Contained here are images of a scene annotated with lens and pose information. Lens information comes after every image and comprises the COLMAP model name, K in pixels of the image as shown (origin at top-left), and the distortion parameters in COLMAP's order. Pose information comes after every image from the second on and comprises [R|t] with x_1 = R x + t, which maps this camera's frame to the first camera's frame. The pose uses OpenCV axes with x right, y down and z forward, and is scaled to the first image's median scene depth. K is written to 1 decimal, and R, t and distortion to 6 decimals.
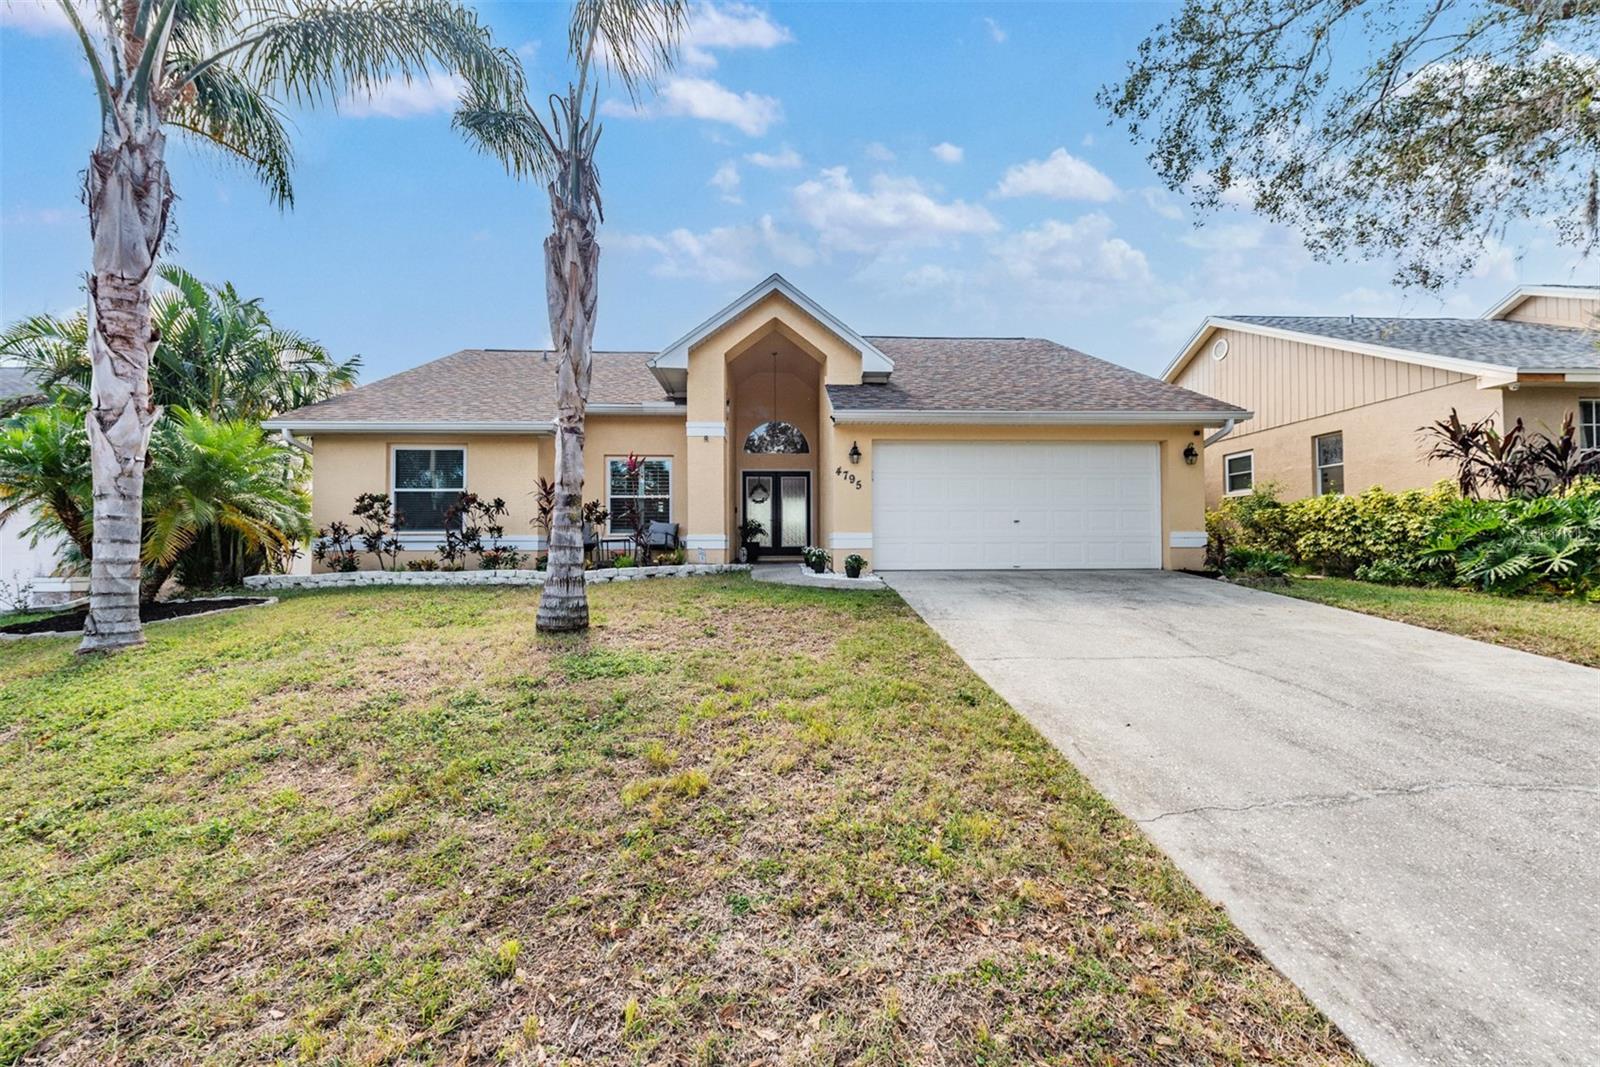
lens RADIAL K [[618.9, 0, 800.0], [0, 618.9, 533.5], [0, 0, 1]] dist [0.001729, -0.000077]
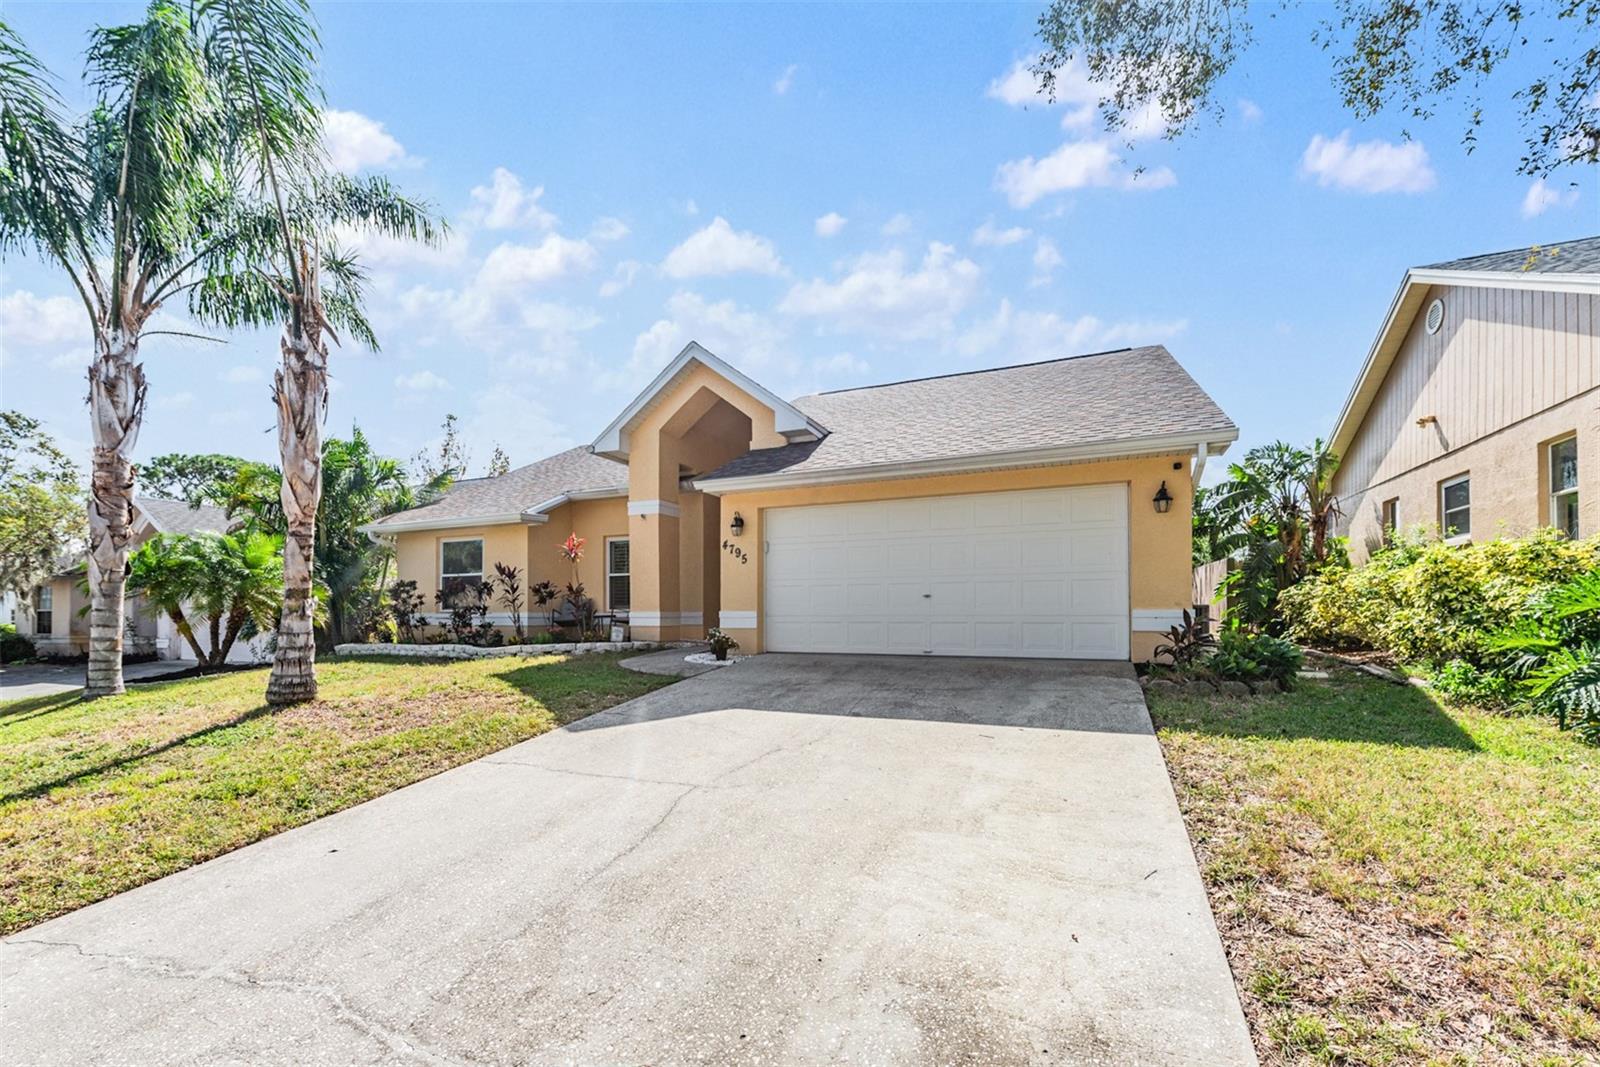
lens RADIAL K [[644.7, 0, 800.6], [0, 644.7, 609.0], [0, 0, 1]] dist [-0.000855, -0.000192]
pose [[0.904385, -0.002823, -0.426707, 0.540943], [0.010770, 0.999811, 0.016213, -0.017588], [0.426580, -0.019258, 0.904245, 0.156740]]
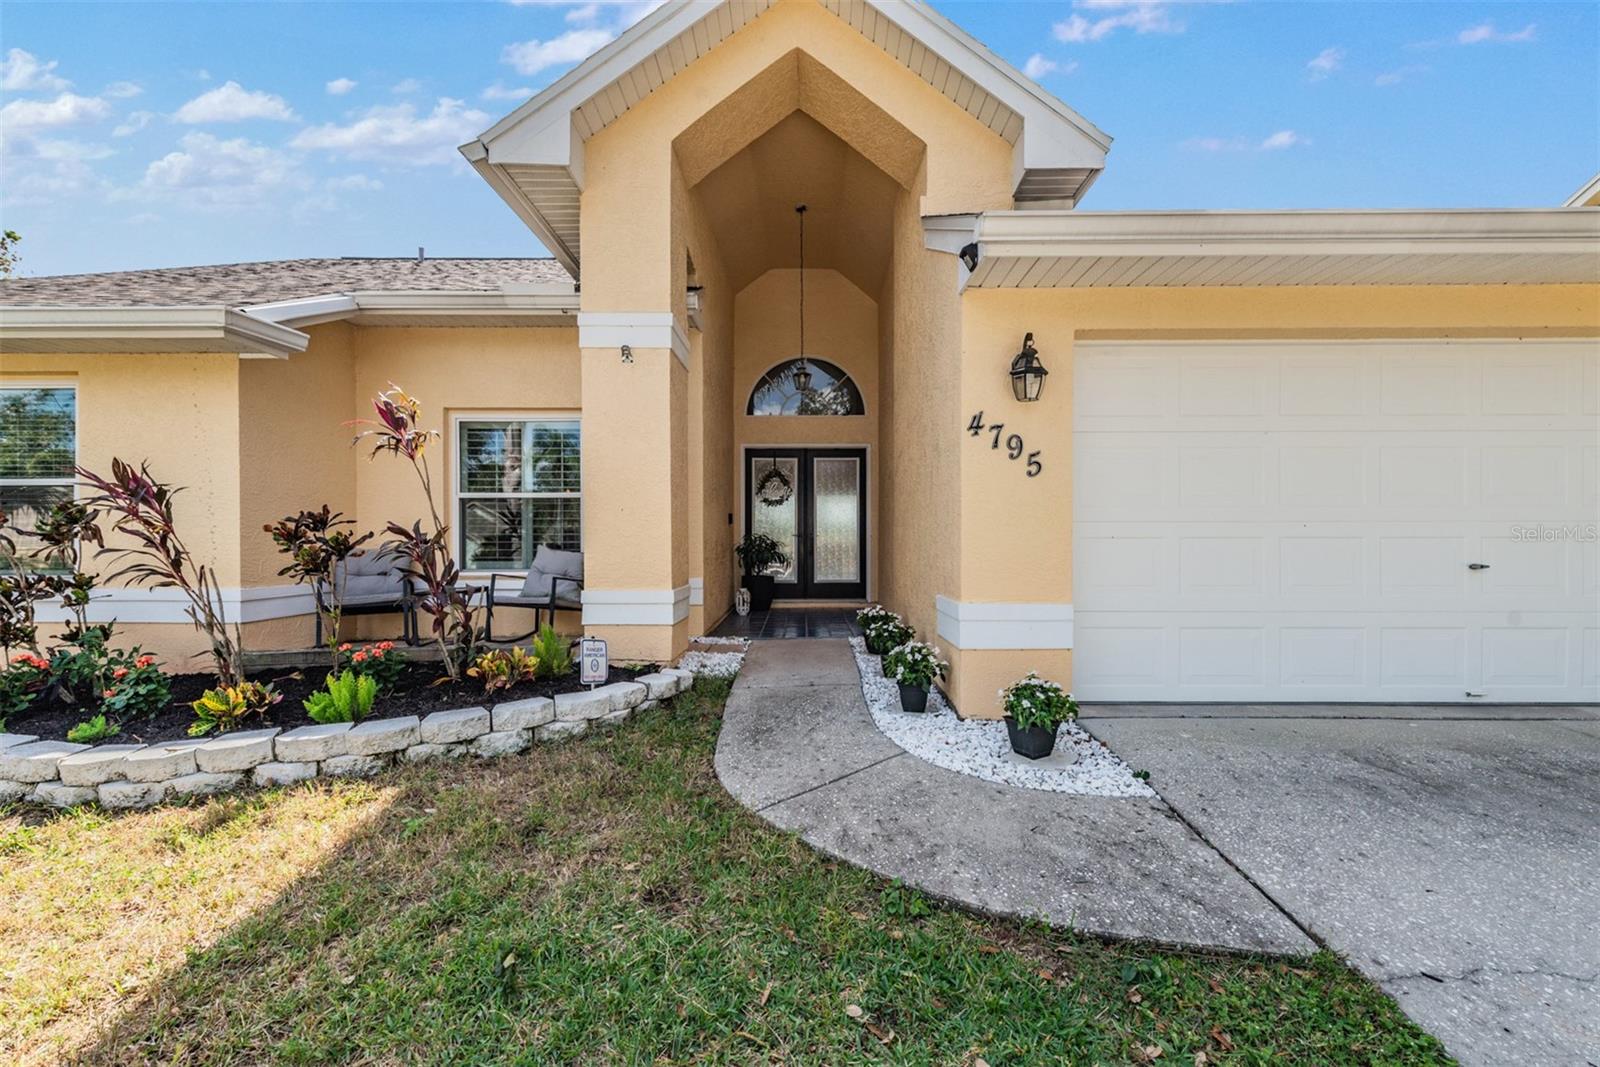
lens RADIAL K [[643.1, 0, 808.0], [0, 643.1, 542.0], [0, 0, 1]] dist [0.001713, -0.000016]
pose [[0.998987, 0.001659, -0.044963, -0.013840], [-0.000655, 0.999750, 0.022341, -0.040414], [0.044989, -0.022289, 0.998739, 0.593977]]
